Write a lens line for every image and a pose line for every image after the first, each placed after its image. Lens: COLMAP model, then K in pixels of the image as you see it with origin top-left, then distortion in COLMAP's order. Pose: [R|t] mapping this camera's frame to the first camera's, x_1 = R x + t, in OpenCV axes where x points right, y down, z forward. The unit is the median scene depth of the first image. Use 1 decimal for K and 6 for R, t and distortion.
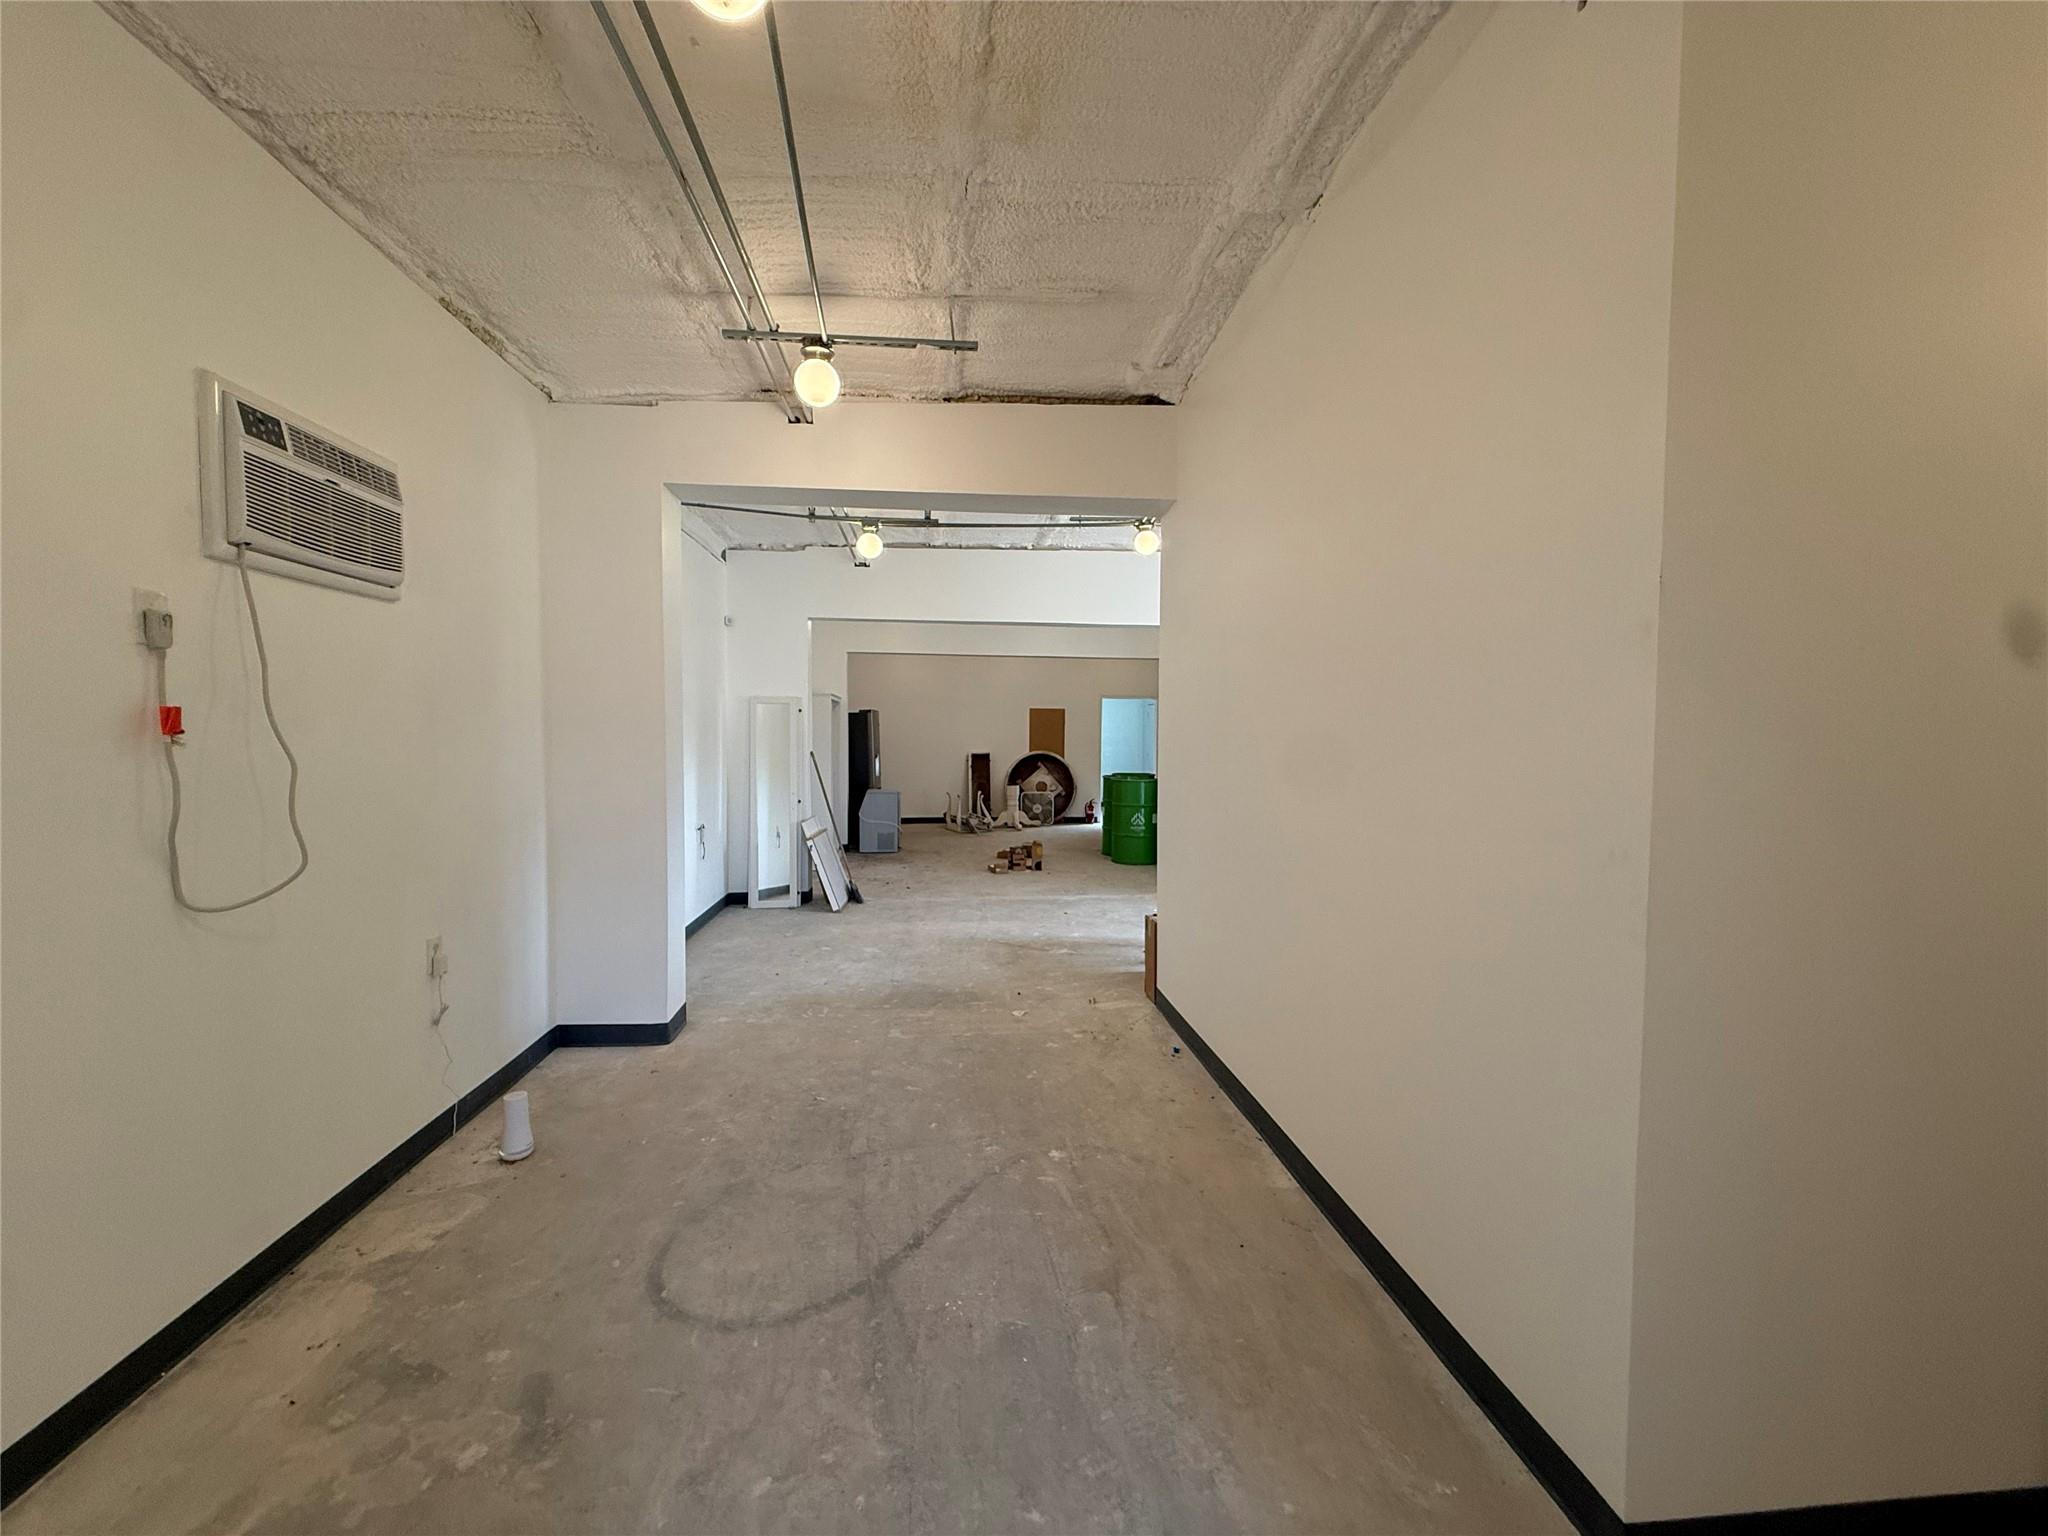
lens RADIAL K [[813.9, 0, 1023.7], [0, 813.9, 769.7], [0, 0, 1]] dist [-0.000656, -0.000194]
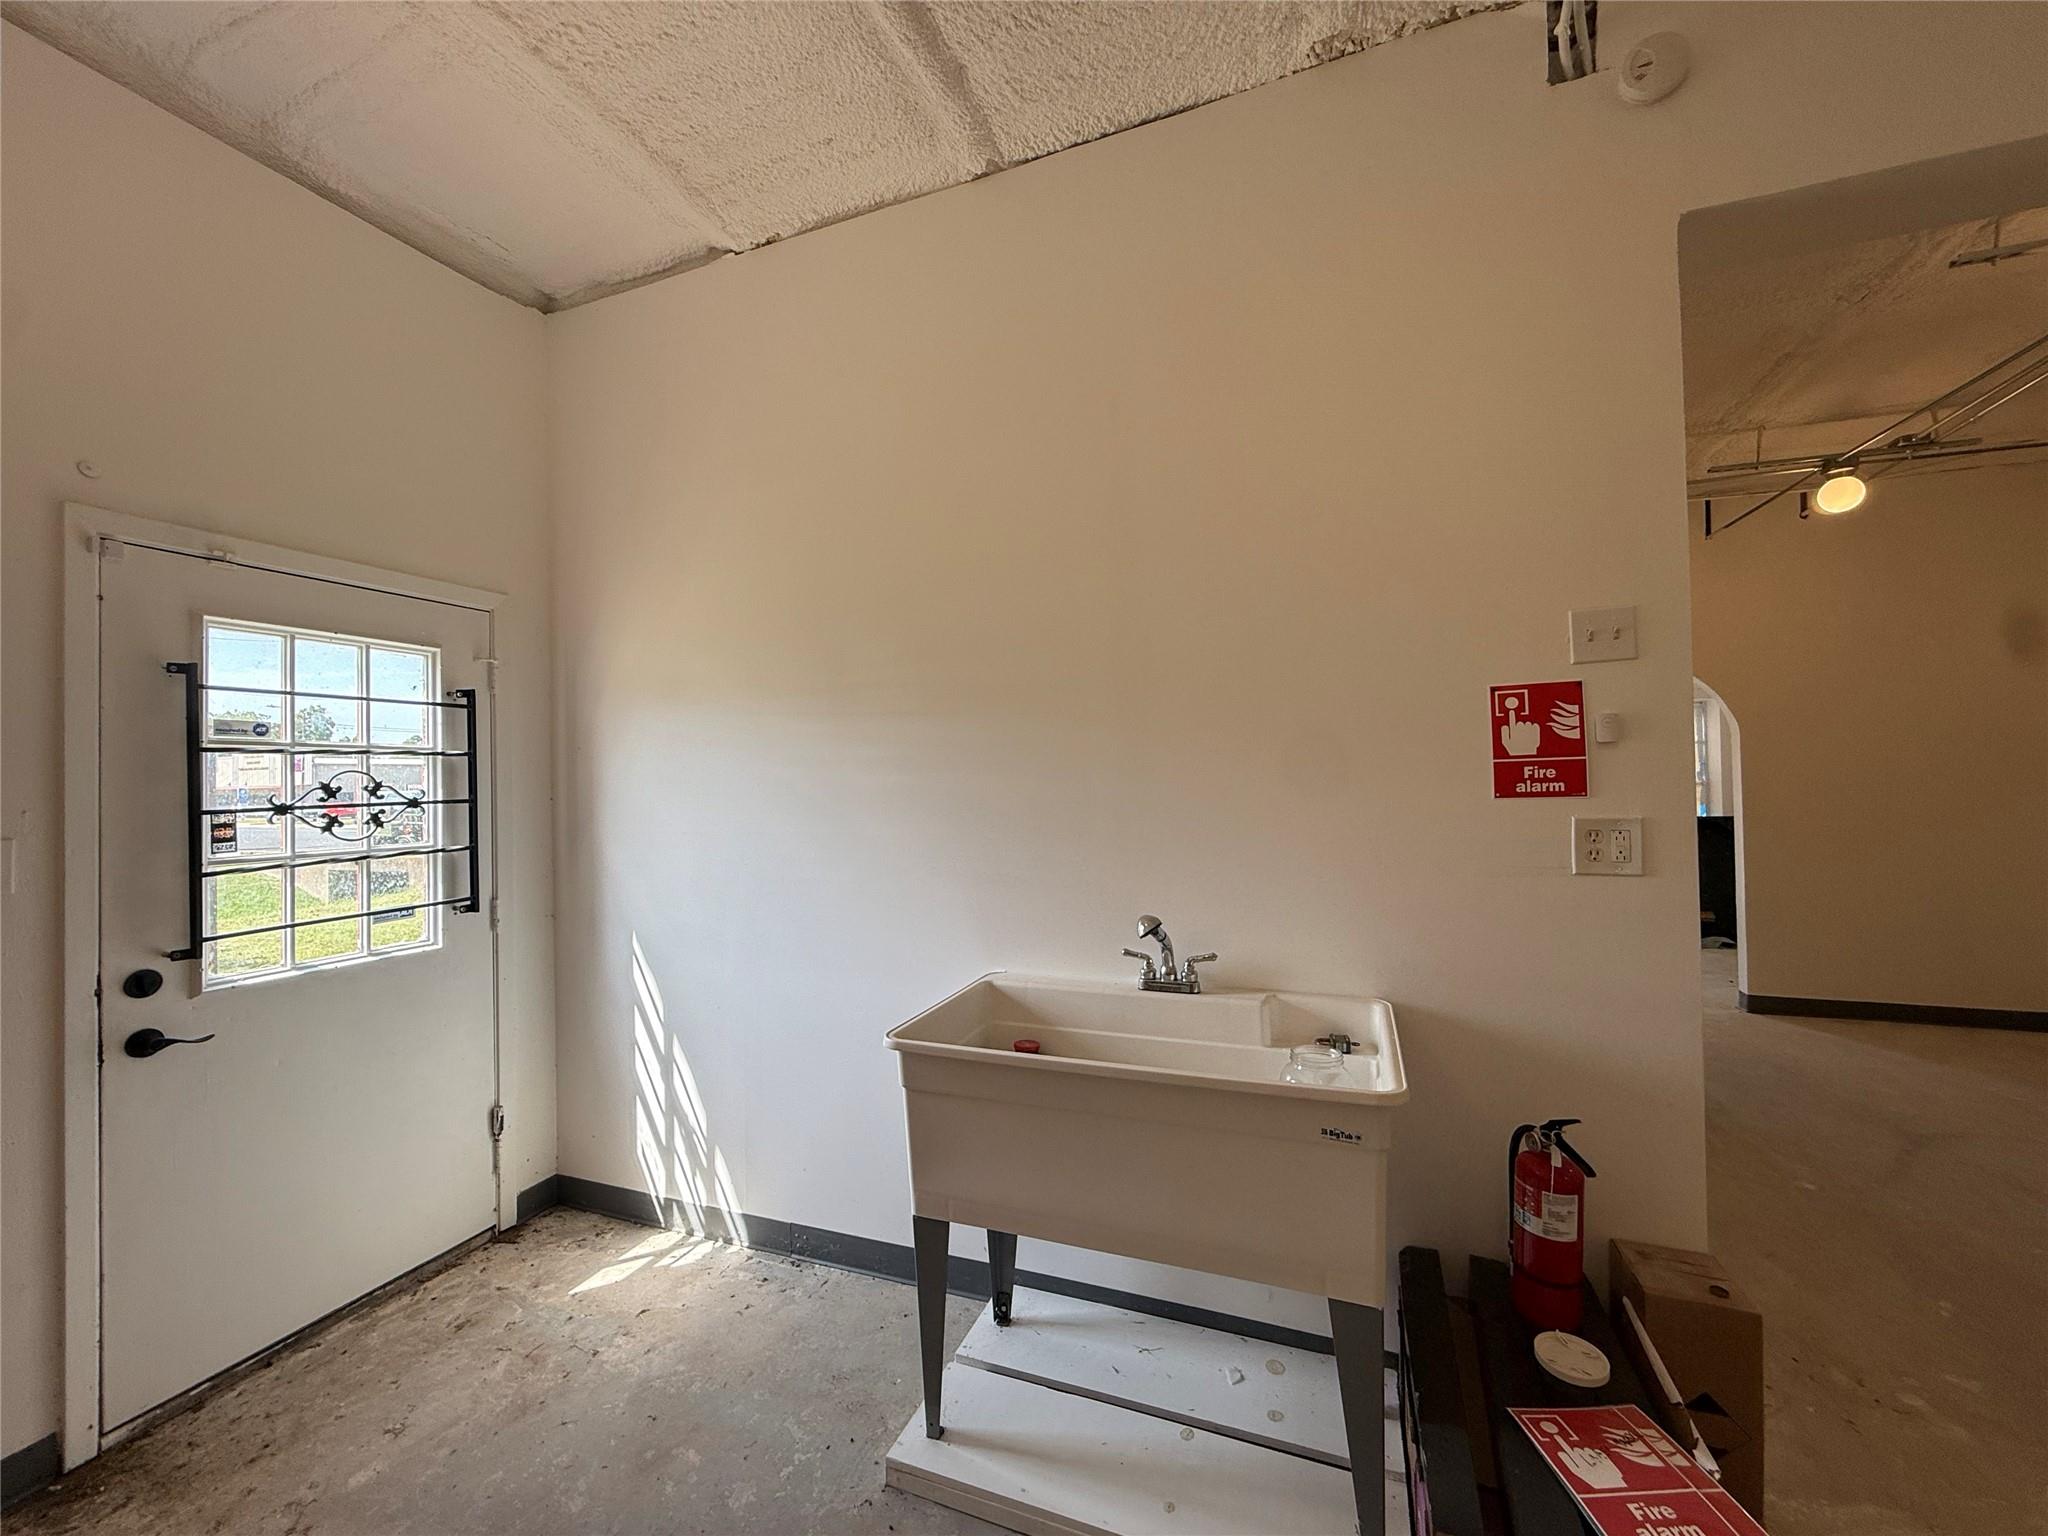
lens RADIAL K [[813.9, 0, 1021.4], [0, 813.9, 766.4], [0, 0, 1]] dist [-0.000656, -0.000194]
pose [[-0.884670, 0.020966, 0.465745, 0.168498], [0.038023, 0.998905, 0.027258, -0.039611], [-0.464664, 0.041824, -0.884499, 0.935394]]
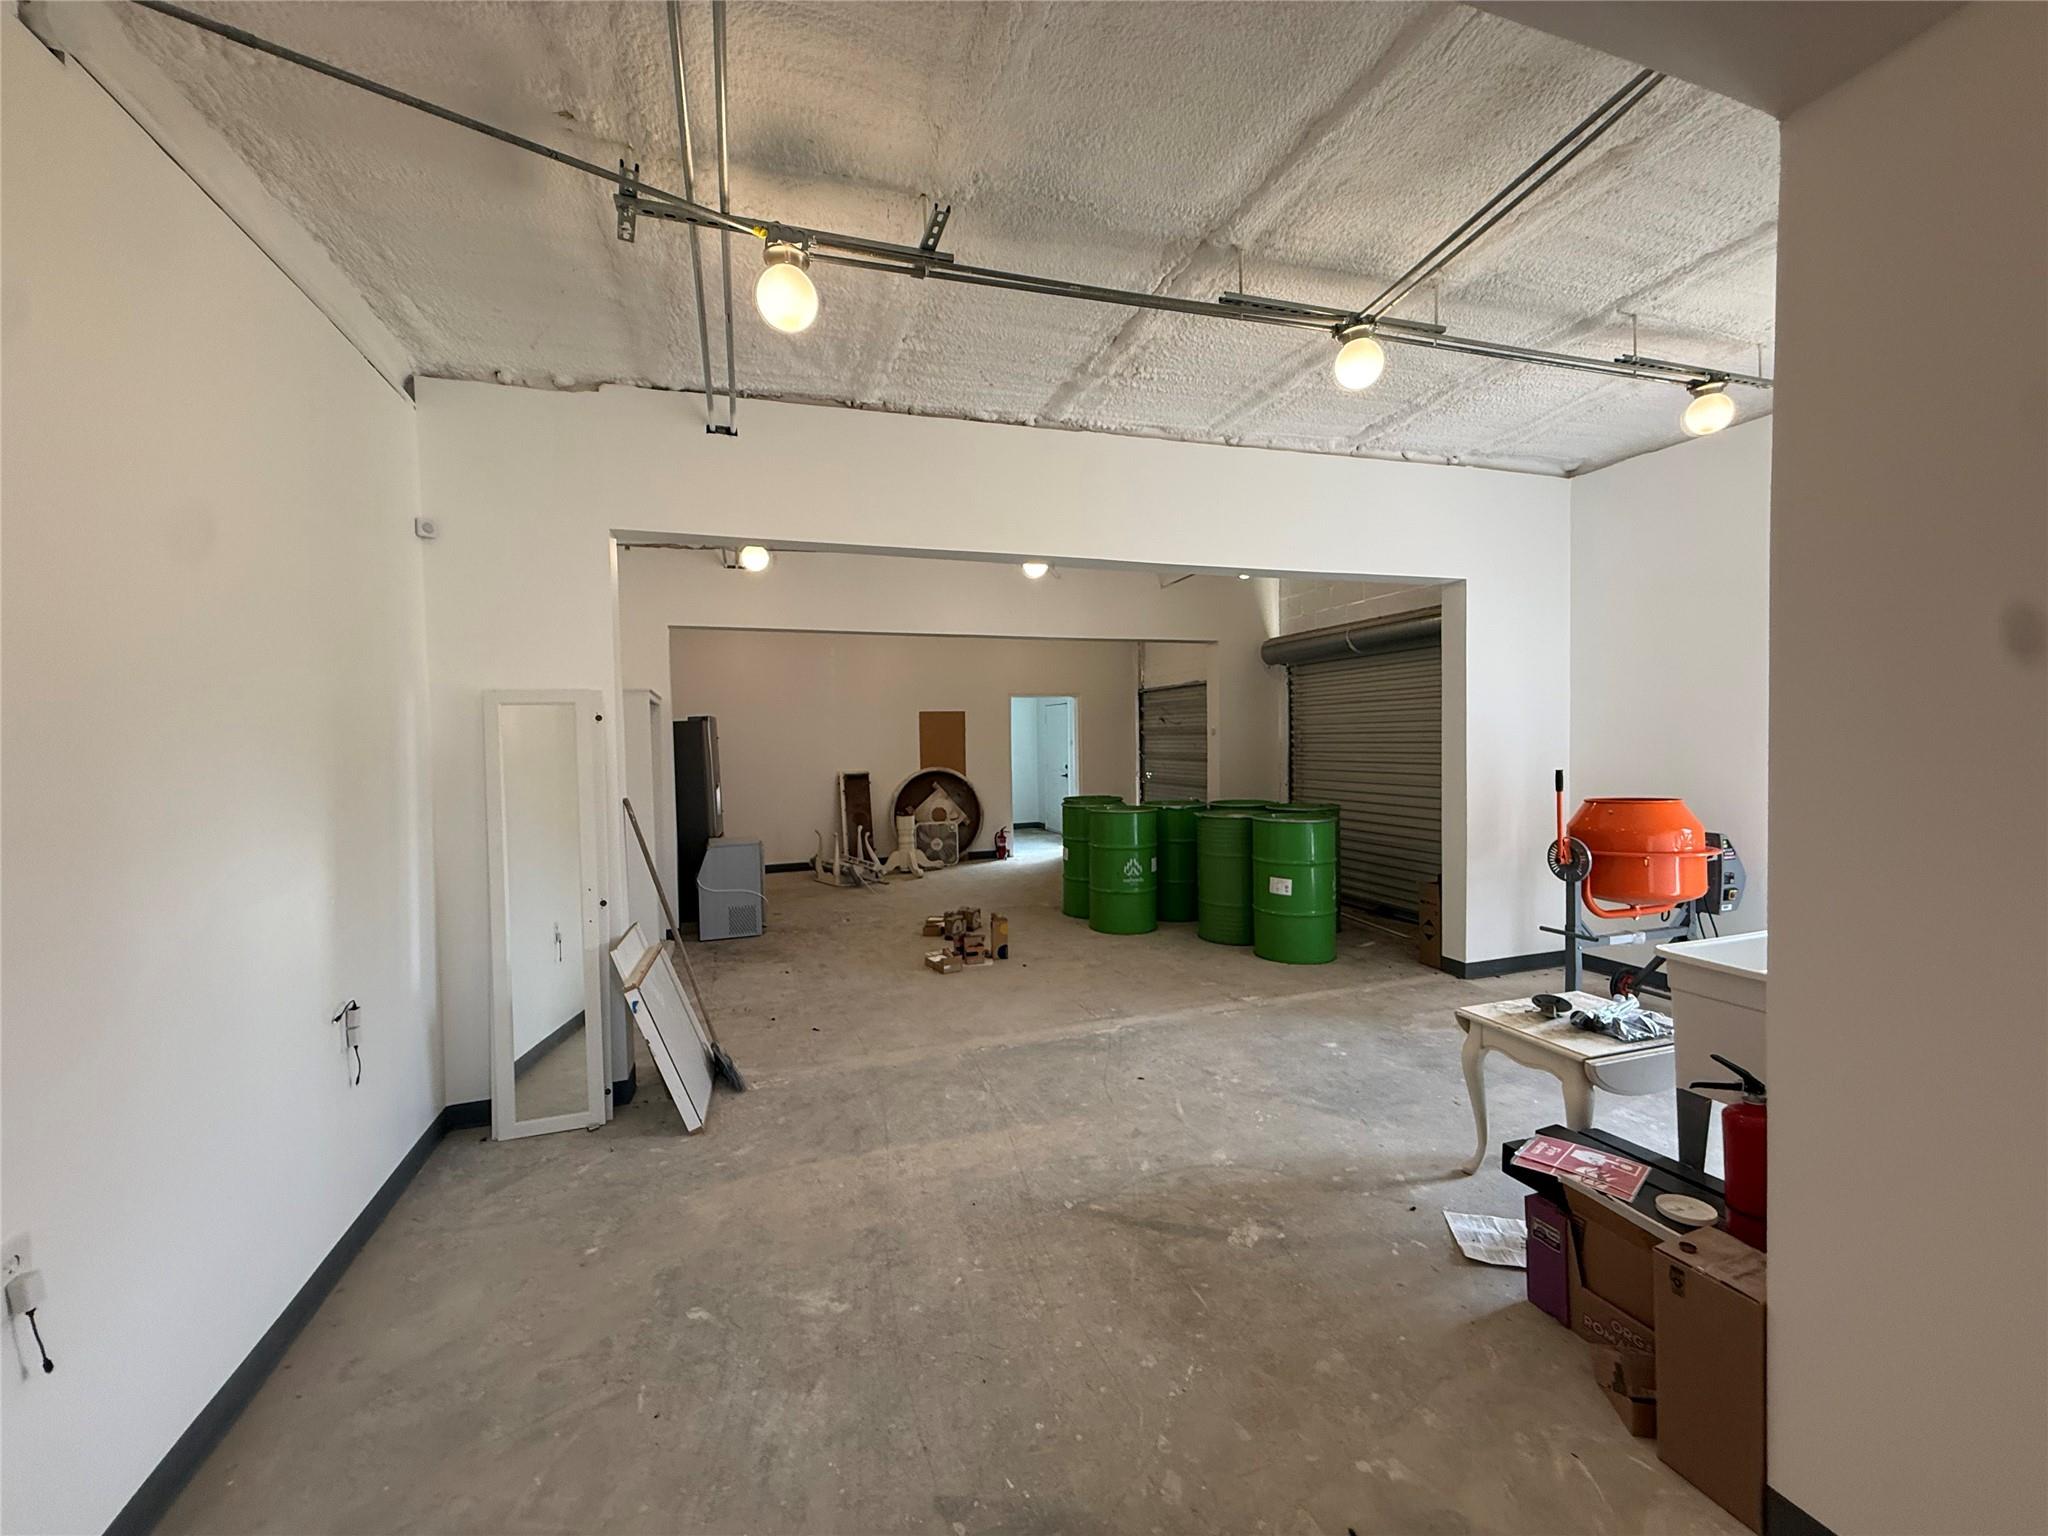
lens RADIAL K [[813.9, 0, 1023.3], [0, 813.9, 769.8], [0, 0, 1]] dist [-0.000656, -0.000194]
pose [[0.973620, -0.032428, 0.225858, -0.137128], [0.033637, 0.999433, -0.001506, -0.031996], [-0.225681, 0.009063, 0.974159, 0.463786]]
